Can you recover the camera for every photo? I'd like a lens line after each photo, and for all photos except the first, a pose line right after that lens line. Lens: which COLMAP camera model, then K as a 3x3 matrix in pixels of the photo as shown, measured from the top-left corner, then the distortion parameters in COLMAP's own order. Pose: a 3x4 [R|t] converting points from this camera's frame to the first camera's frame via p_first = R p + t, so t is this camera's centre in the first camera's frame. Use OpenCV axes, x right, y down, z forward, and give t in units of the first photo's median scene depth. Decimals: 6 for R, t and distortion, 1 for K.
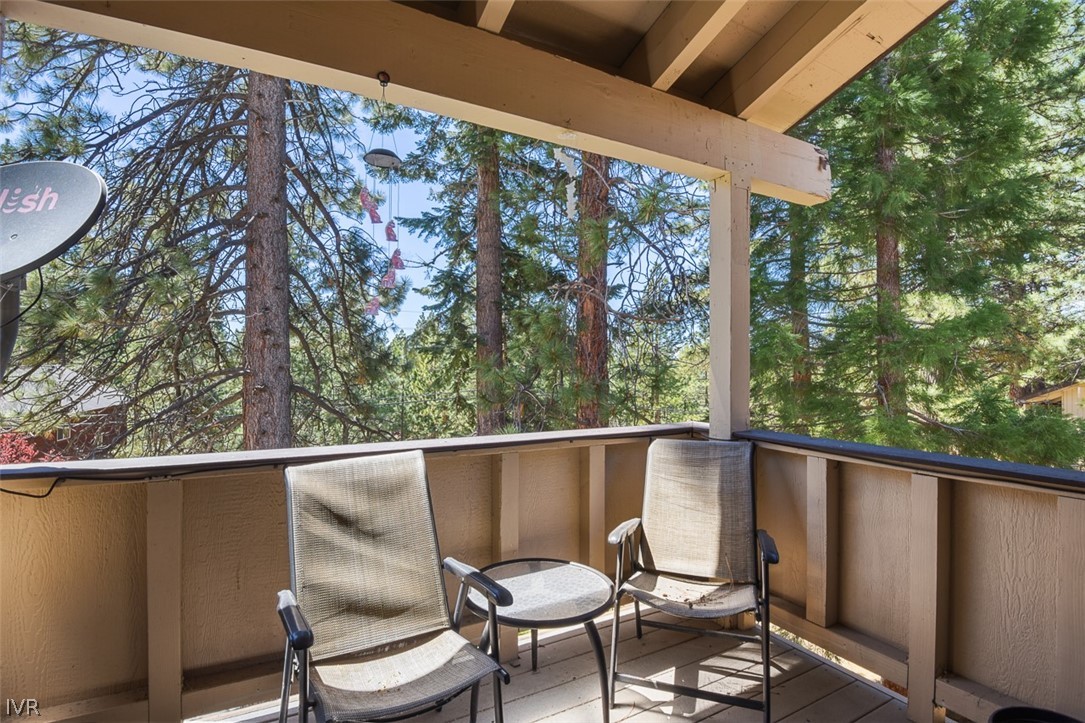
lens RADIAL K [[533.0, 0, 542.5], [0, 533.0, 361.5], [0, 0, 1]] dist [-0.019224, -0.000088]
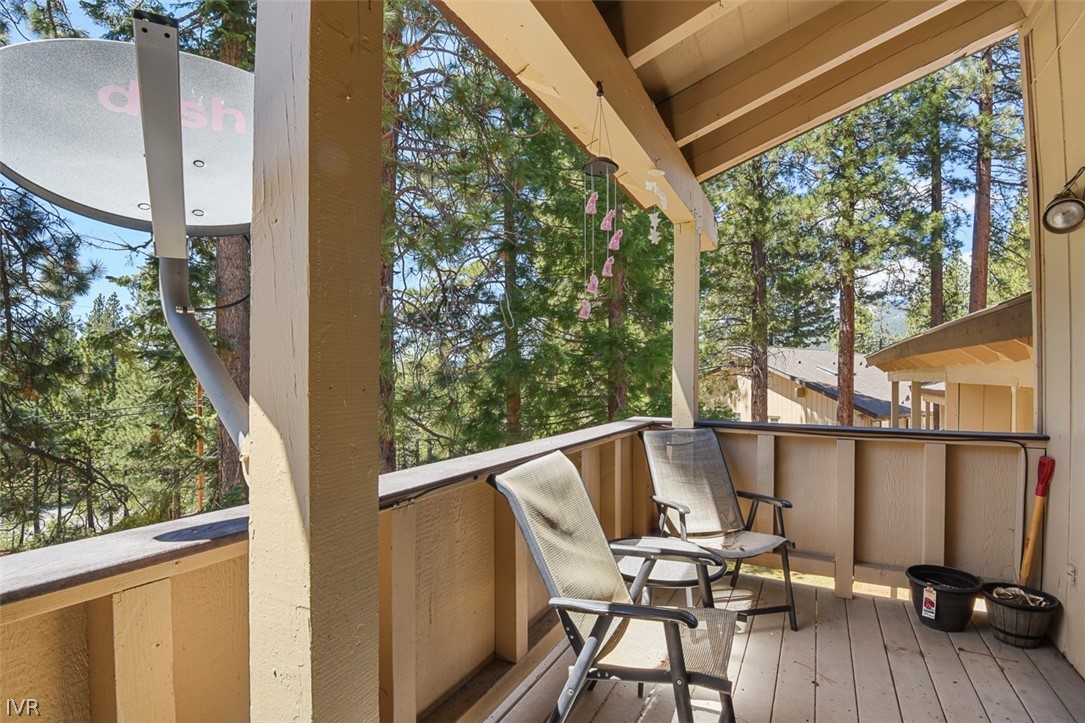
lens RADIAL K [[516.0, 0, 540.7], [0, 516.0, 371.0], [0, 0, 1]] dist [-0.014366, -0.014532]
pose [[0.840595, 0.004885, 0.541643, -0.732234], [-0.004441, 0.999988, -0.002126, 0.012721], [-0.541646, -0.000618, 0.840606, 0.157326]]
